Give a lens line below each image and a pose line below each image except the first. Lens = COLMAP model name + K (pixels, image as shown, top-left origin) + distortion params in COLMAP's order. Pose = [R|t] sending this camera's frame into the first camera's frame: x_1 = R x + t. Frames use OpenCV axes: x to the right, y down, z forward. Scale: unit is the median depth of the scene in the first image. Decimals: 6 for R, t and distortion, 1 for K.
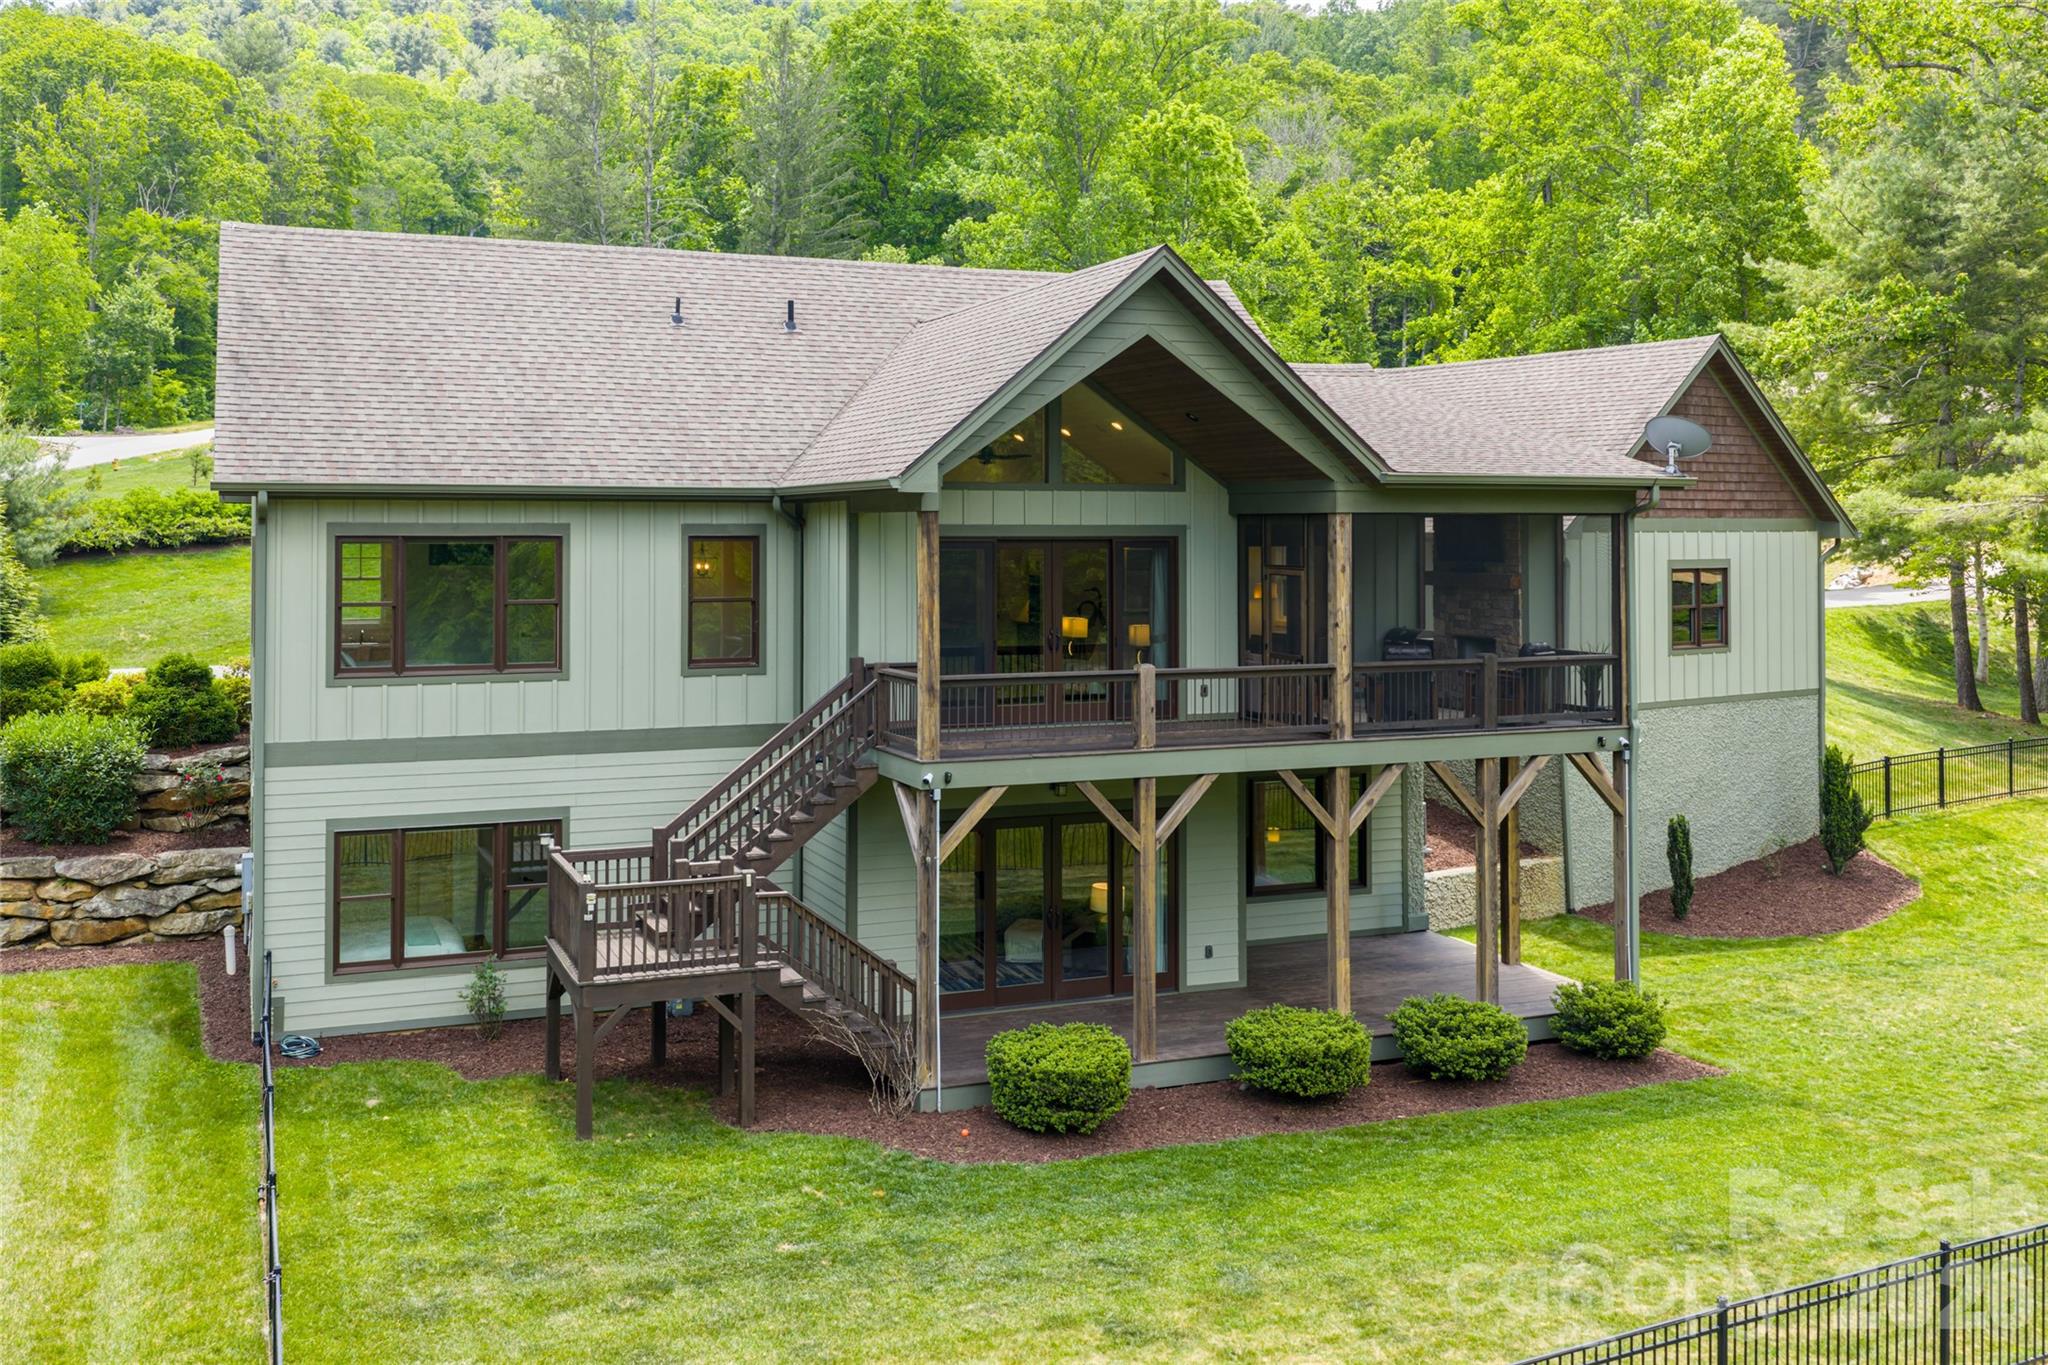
lens RADIAL K [[1630.0, 0, 875.1], [0, 1630.0, 501.1], [0, 0, 1]] dist [-0.004903, -0.002865]
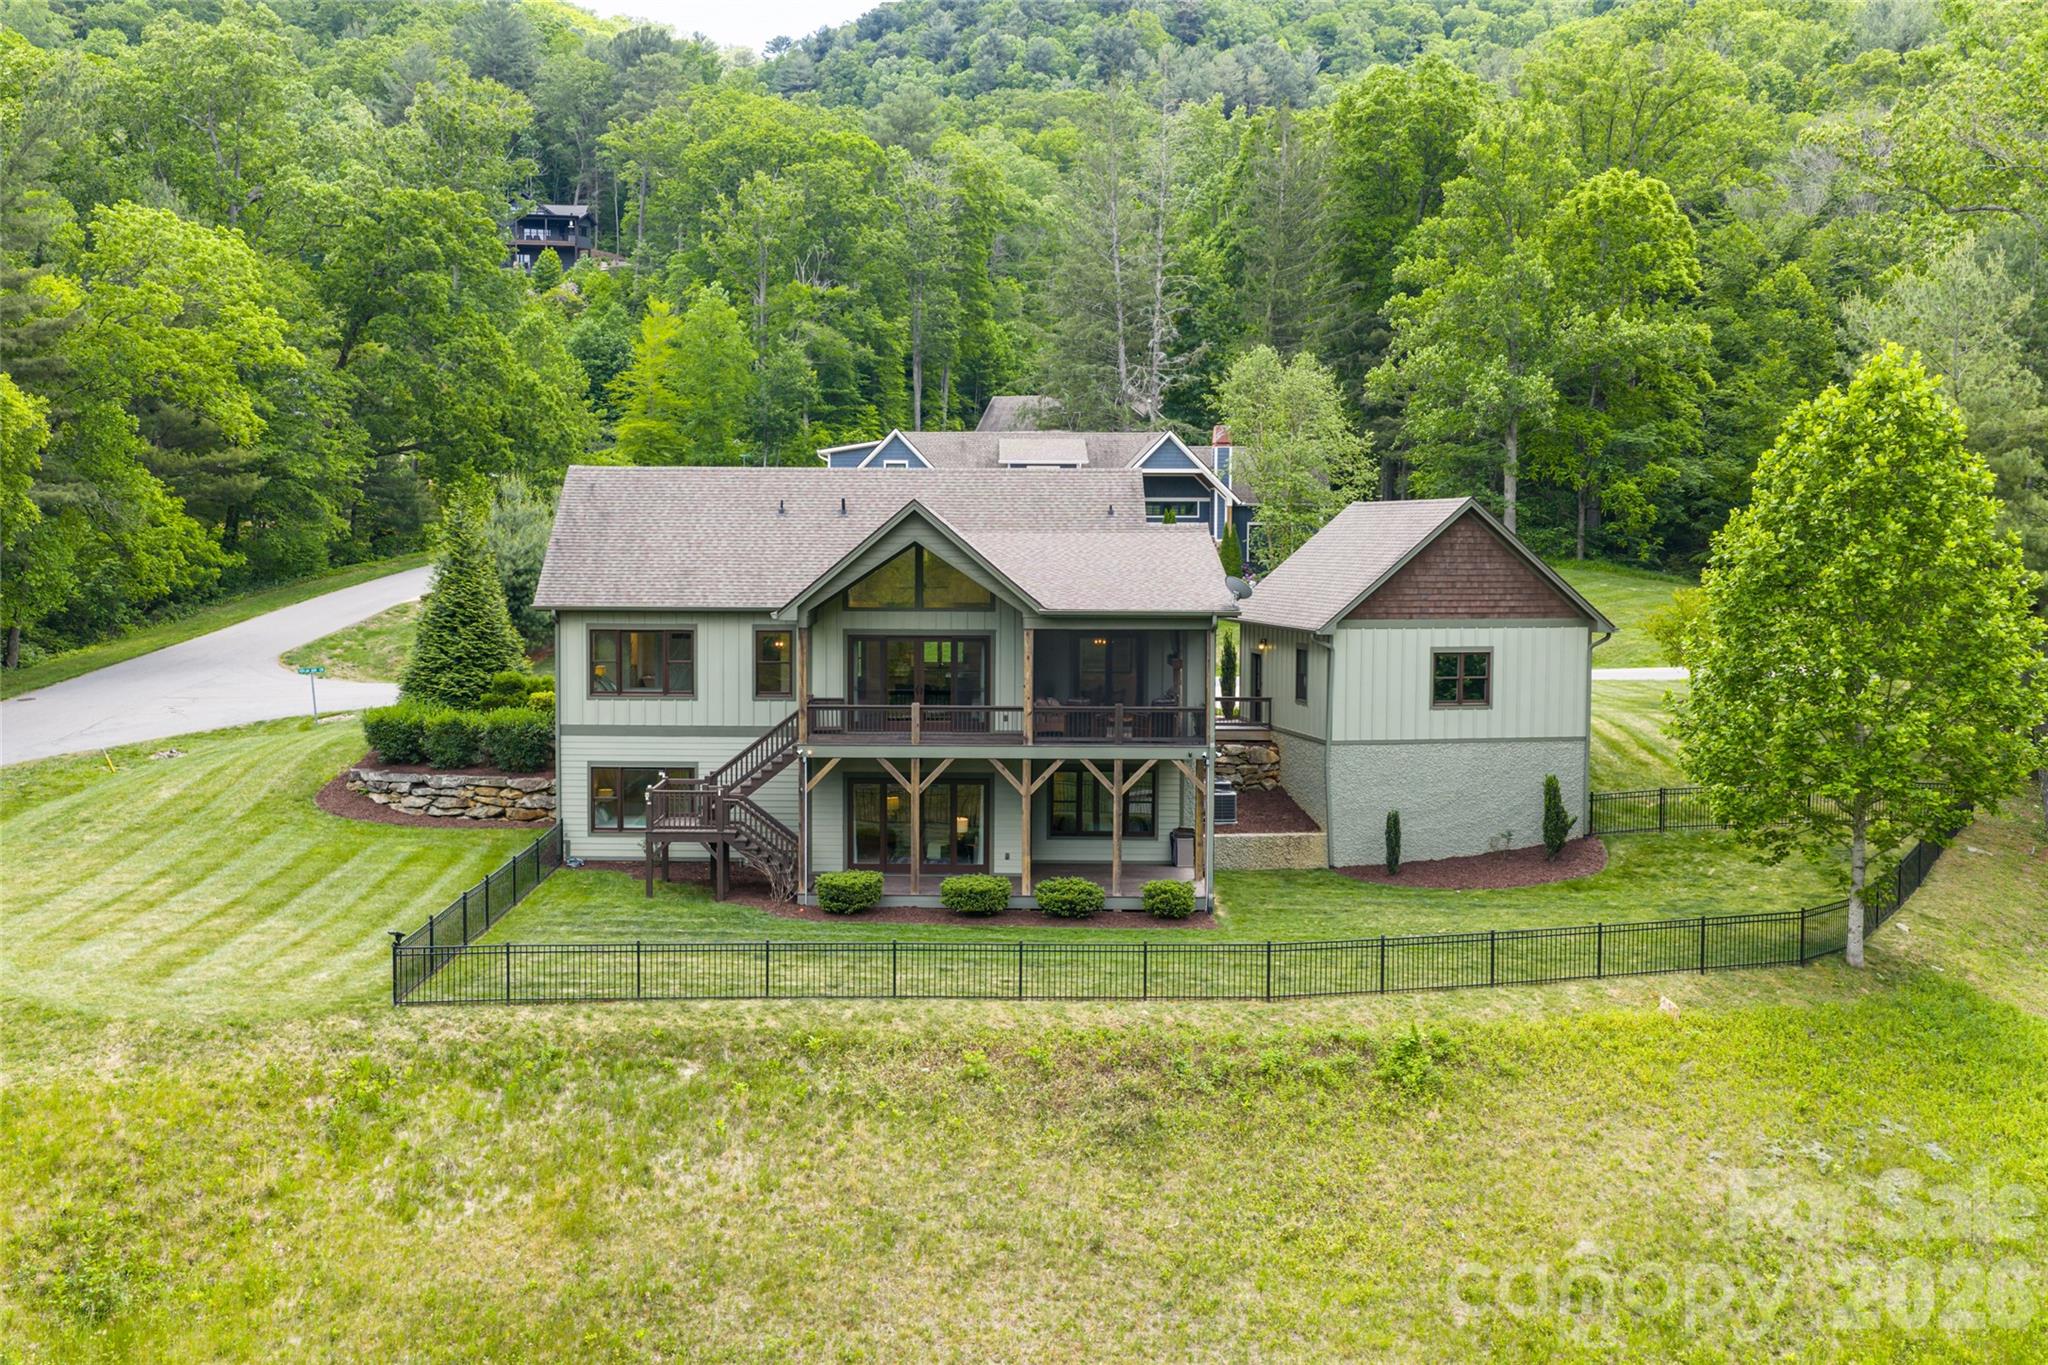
lens RADIAL K [[1801.3, 0, 1003.5], [0, 1801.3, 607.1], [0, 0, 1]] dist [0.005508, -0.001981]
pose [[0.930591, 0.017150, -0.365659, 0.715425], [0.004983, 0.998216, 0.059499, -0.100585], [0.366027, -0.057192, 0.928845, -0.686461]]
